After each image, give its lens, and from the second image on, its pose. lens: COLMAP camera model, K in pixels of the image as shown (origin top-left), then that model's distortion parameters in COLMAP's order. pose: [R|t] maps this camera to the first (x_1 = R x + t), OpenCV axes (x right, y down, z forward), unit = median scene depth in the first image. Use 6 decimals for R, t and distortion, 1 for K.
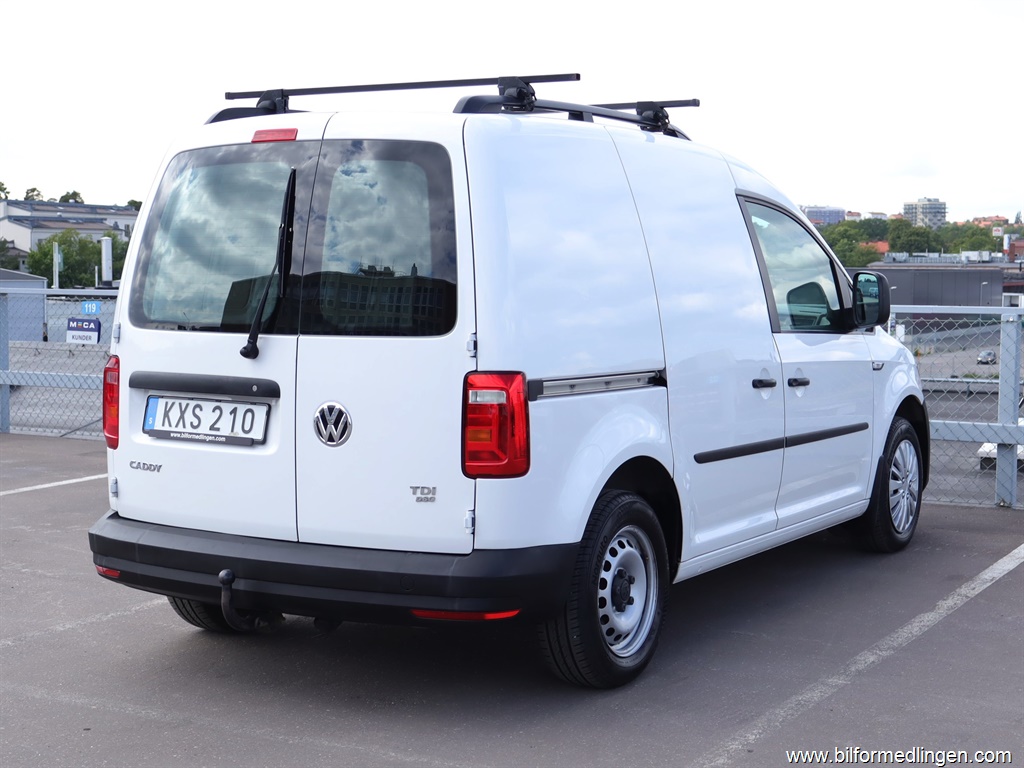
lens RADIAL K [[1669.6, 0, 539.0], [0, 1669.6, 409.1], [0, 0, 1]] dist [0.022263, 0.058137]
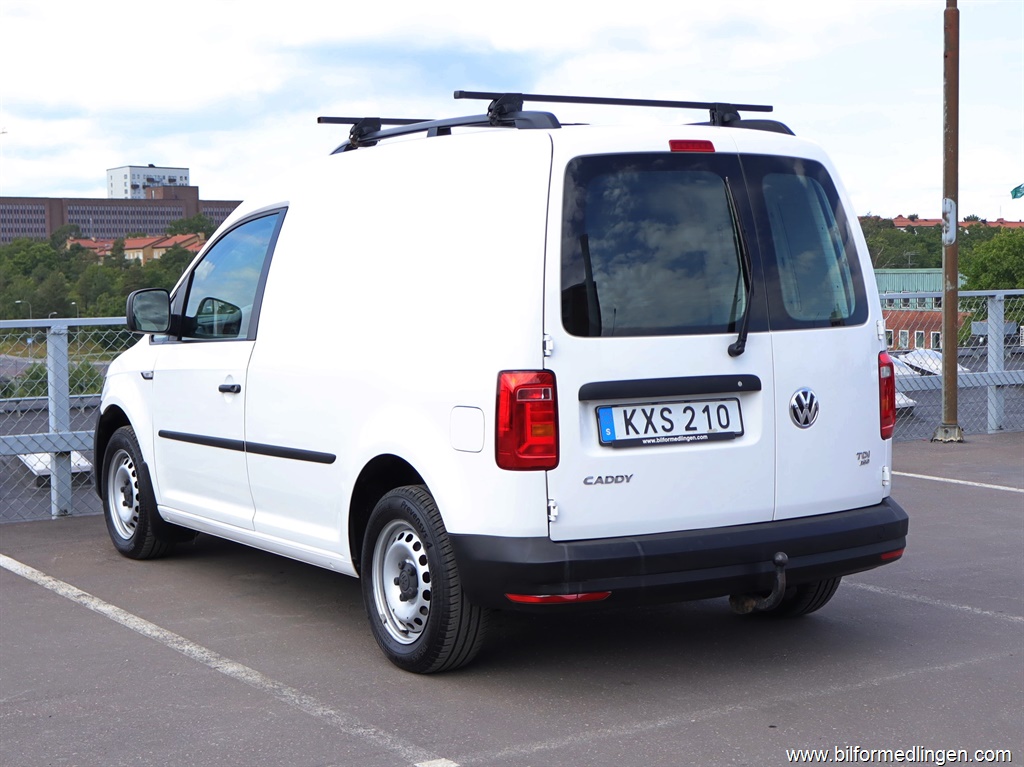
lens RADIAL K [[1723.6, 0, 512.0], [0, 1723.6, 383.5], [0, 0, 1]] dist [0.021434, 0.029735]
pose [[0.475407, -0.071608, 0.876847, -1.169957], [0.097368, 0.994842, 0.028453, -0.056476], [-0.874361, 0.071850, 0.479927, 0.586304]]
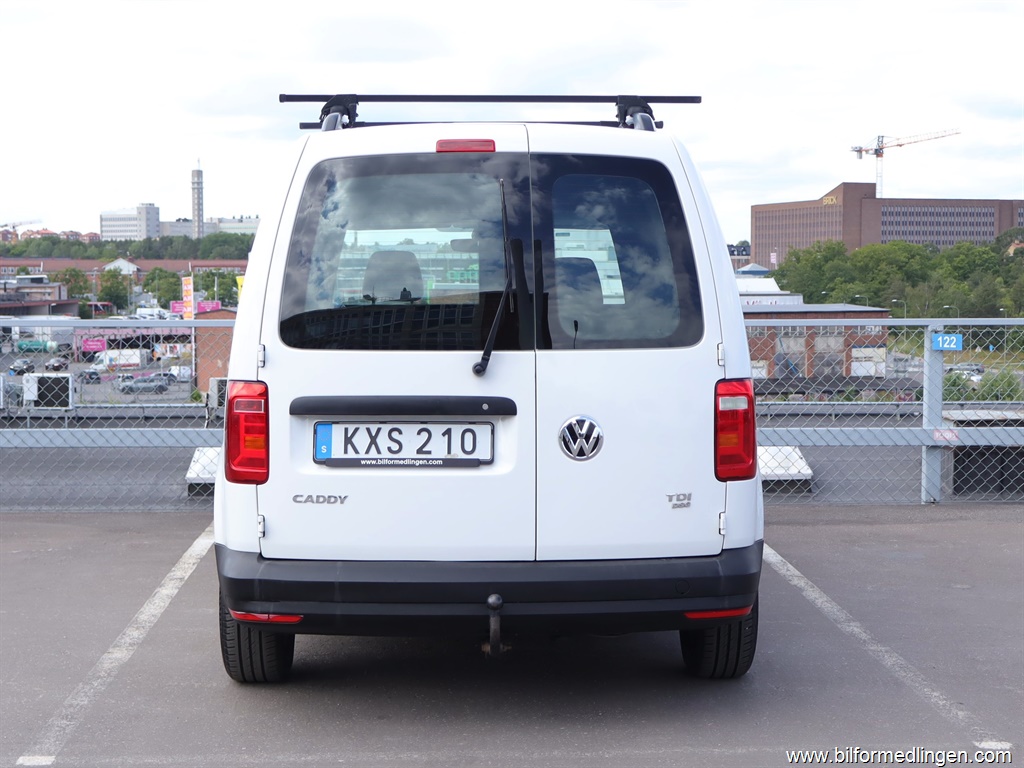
lens RADIAL K [[1806.3, 0, 508.9], [0, 1806.3, 416.3], [0, 0, 1]] dist [0.012482, -0.014315]
pose [[0.848235, -0.045146, 0.527692, -0.693319], [0.052320, 0.998629, 0.001335, -0.007370], [-0.527029, 0.026476, 0.849434, 0.101945]]
